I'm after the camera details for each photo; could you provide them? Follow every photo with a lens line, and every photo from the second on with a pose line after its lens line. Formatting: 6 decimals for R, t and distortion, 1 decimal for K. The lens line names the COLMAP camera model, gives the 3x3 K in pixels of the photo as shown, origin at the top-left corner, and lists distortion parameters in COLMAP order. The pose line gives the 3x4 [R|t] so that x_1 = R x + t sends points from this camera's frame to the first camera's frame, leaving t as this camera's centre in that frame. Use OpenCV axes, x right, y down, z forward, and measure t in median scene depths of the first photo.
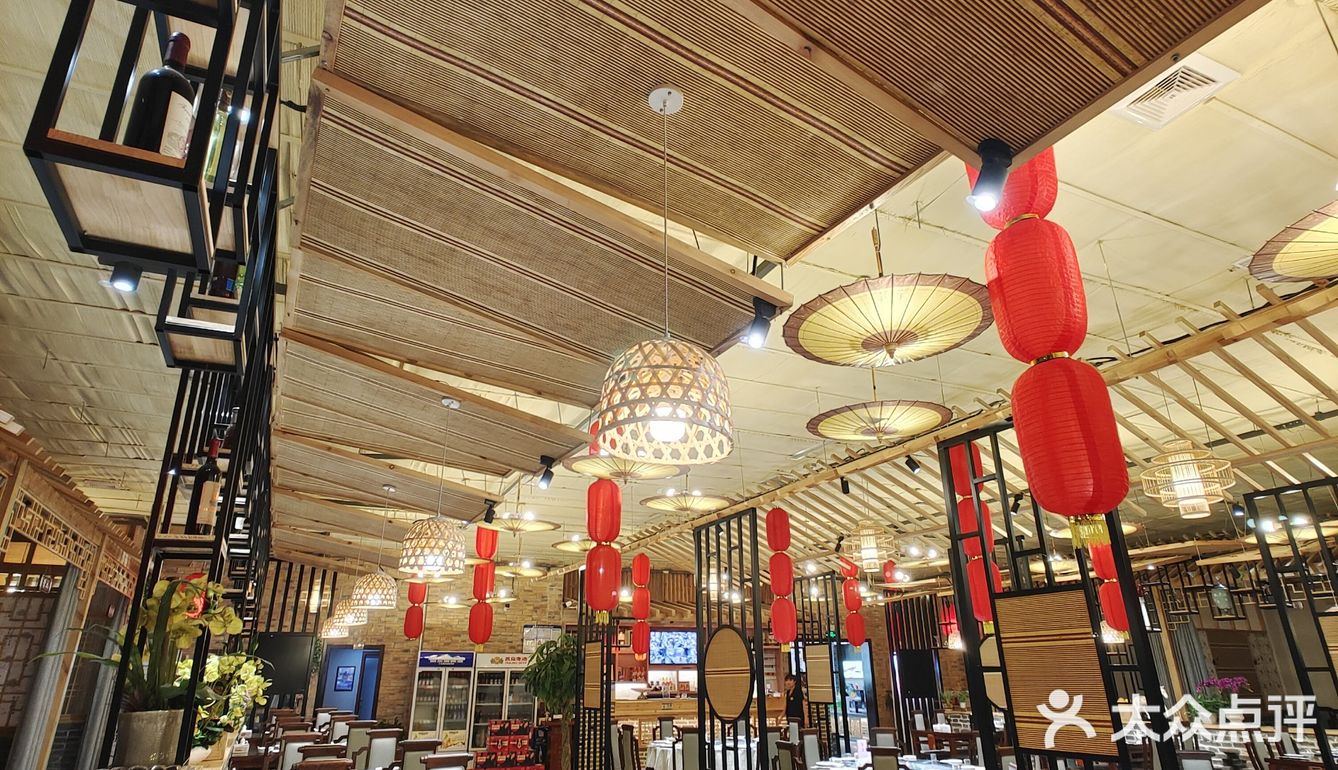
lens RADIAL K [[722.9, 0, 669.0], [0, 722.9, 385.0], [0, 0, 1]] dist [-0.002920, 0.000971]
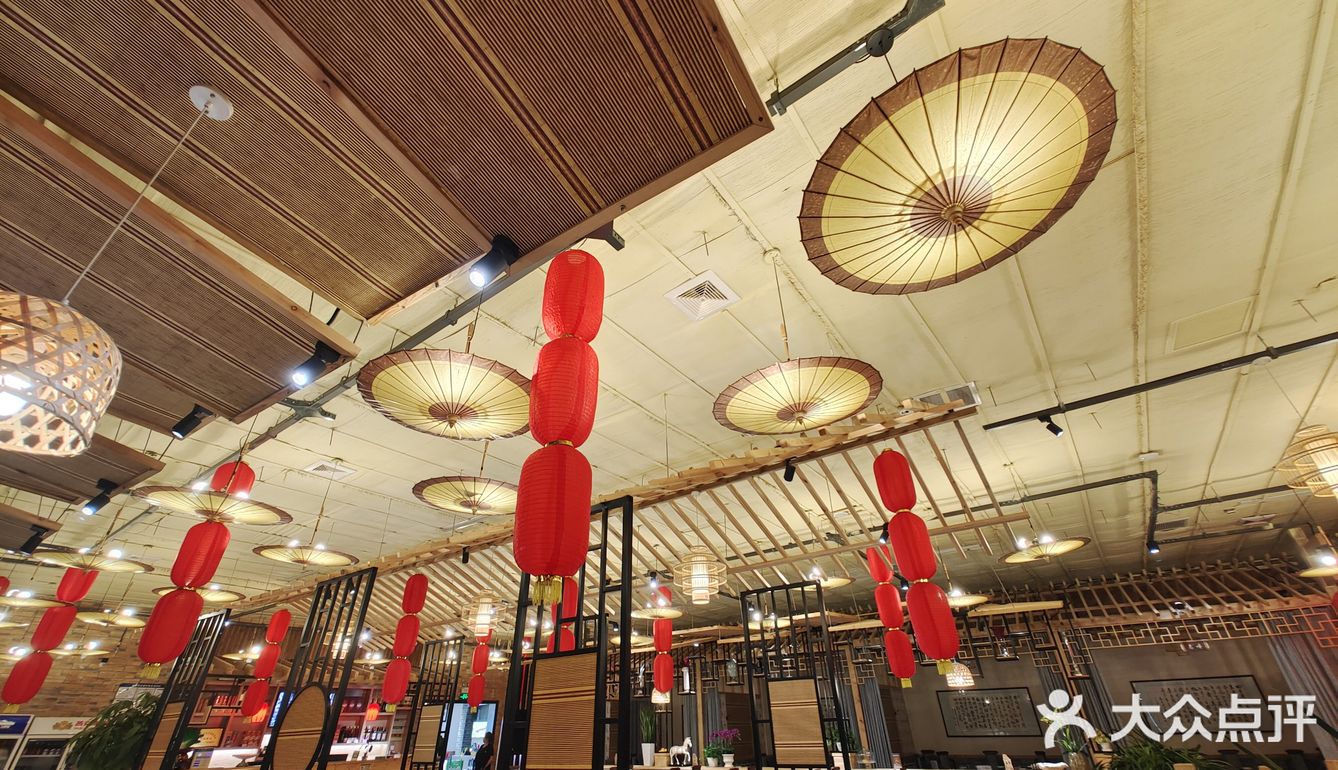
lens RADIAL K [[538.9, 0, 669.0], [0, 538.9, 385.0], [0, 0, 1]] dist [0.009817, -0.004086]
pose [[0.878809, 0.241951, 0.411284, 0.123708], [-0.159670, 0.961336, -0.224363, 0.017551], [-0.449667, 0.131502, 0.883463, 0.038061]]
